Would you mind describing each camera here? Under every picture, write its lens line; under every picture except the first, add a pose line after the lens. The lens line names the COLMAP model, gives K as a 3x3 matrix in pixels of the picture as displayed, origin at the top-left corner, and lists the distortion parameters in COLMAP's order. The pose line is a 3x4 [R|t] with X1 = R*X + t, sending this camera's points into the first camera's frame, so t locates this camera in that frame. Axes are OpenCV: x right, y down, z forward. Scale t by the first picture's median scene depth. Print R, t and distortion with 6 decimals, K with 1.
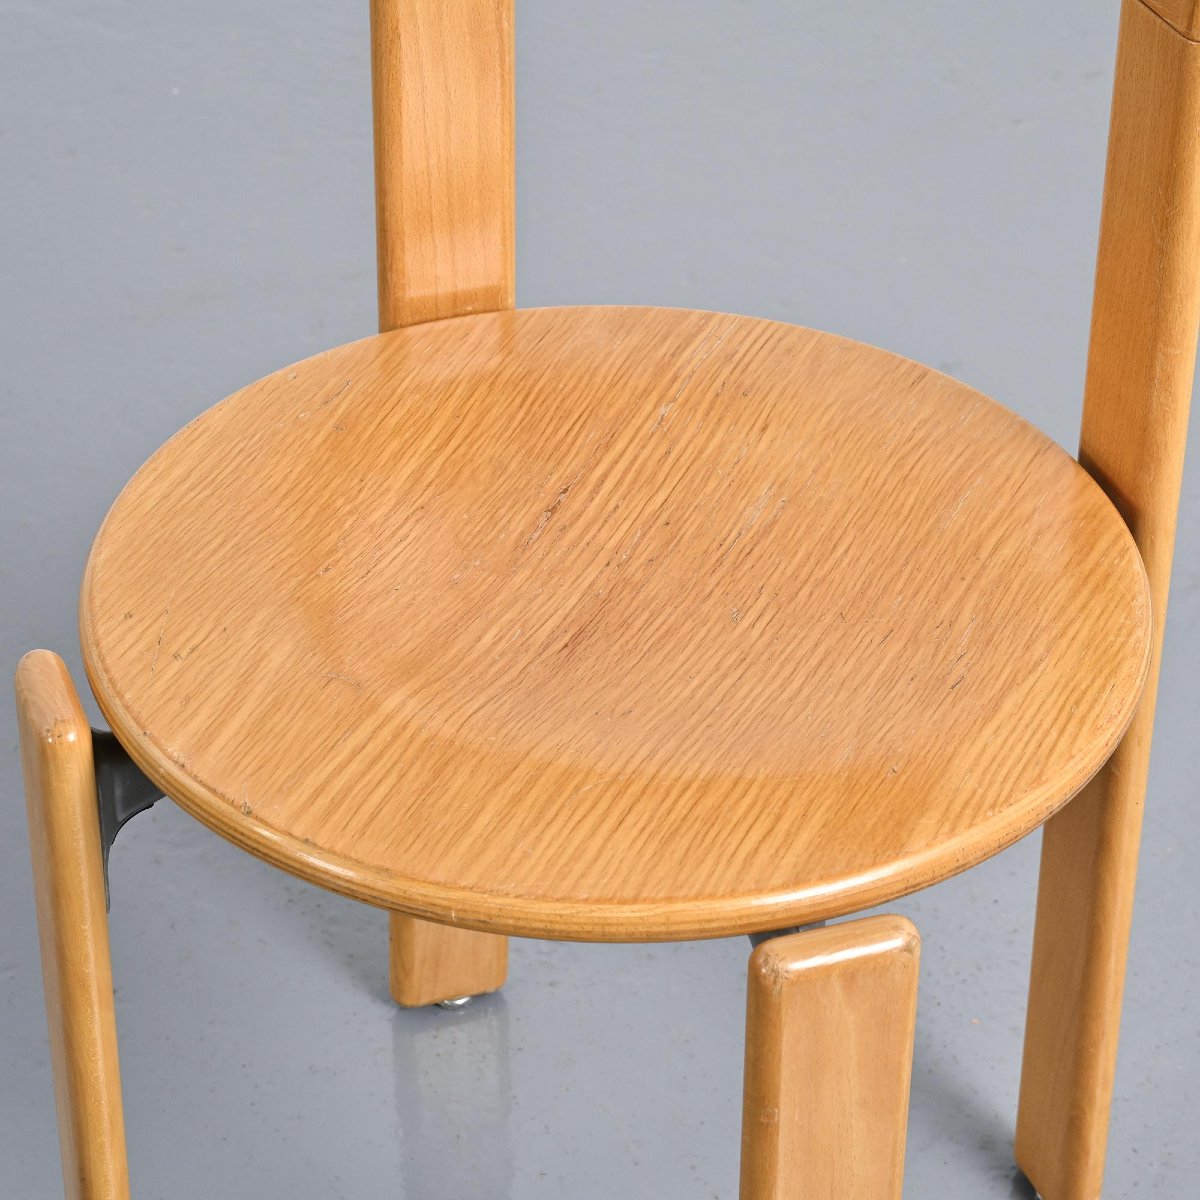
lens RADIAL K [[3467.5, 0, 602.9], [0, 3467.5, 599.9], [0, 0, 1]] dist [-0.009052, 0.000000]
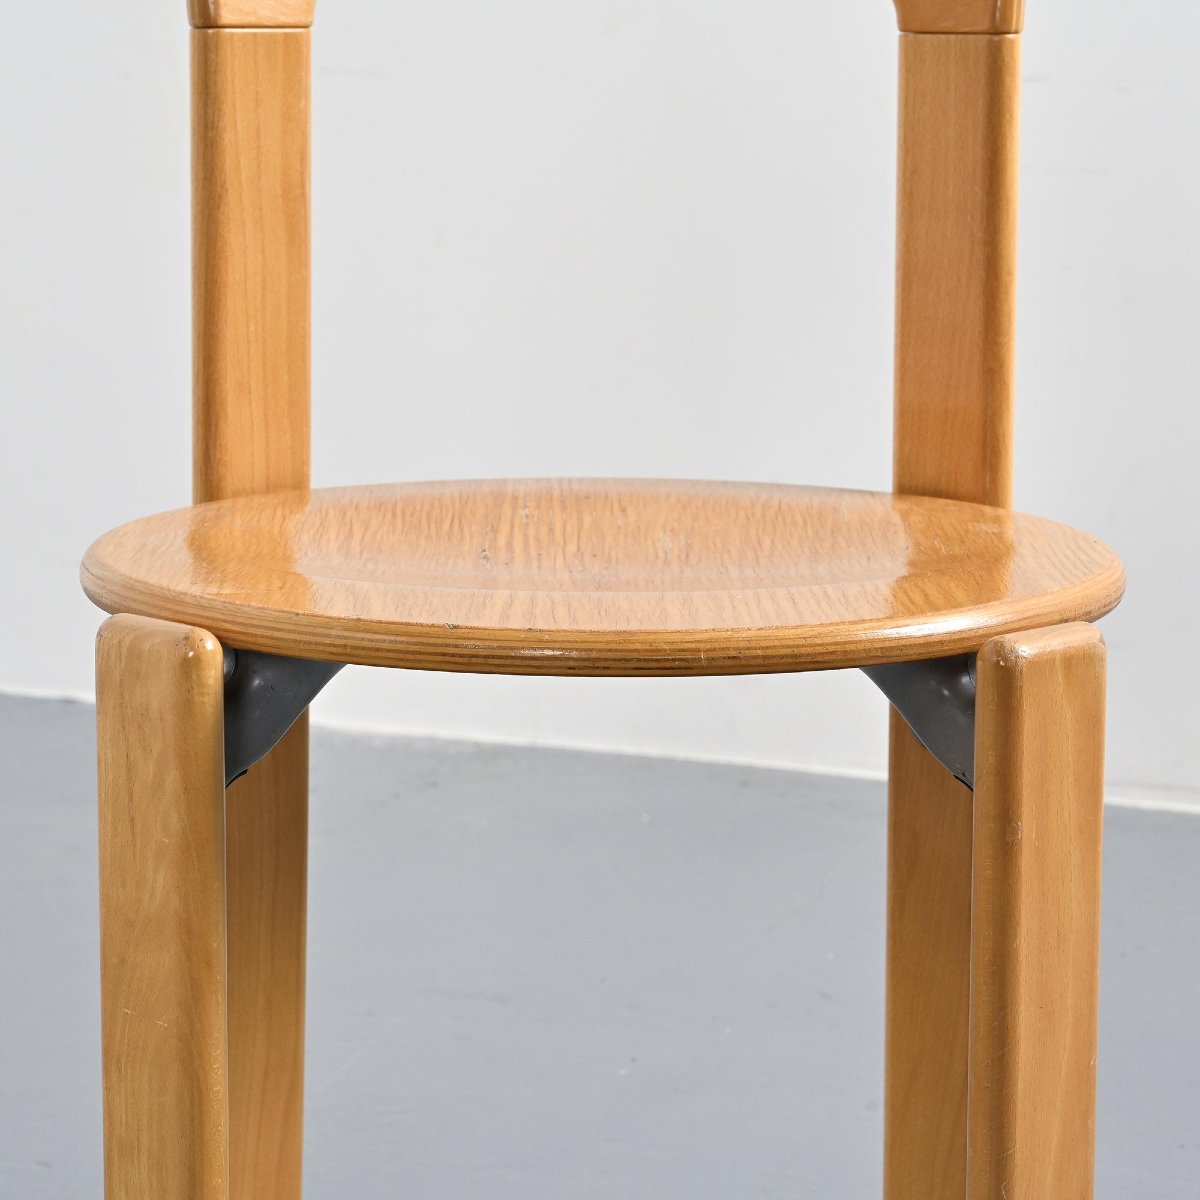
lens RADIAL K [[3467.5, 0, 601.4], [0, 3467.5, 599.9], [0, 0, 1]] dist [-0.009052, 0.000000]
pose [[0.904482, -0.074951, 0.419875, -0.420701], [0.245605, 0.896363, -0.369068, 0.377225], [-0.348698, 0.436939, 0.829153, 0.146553]]
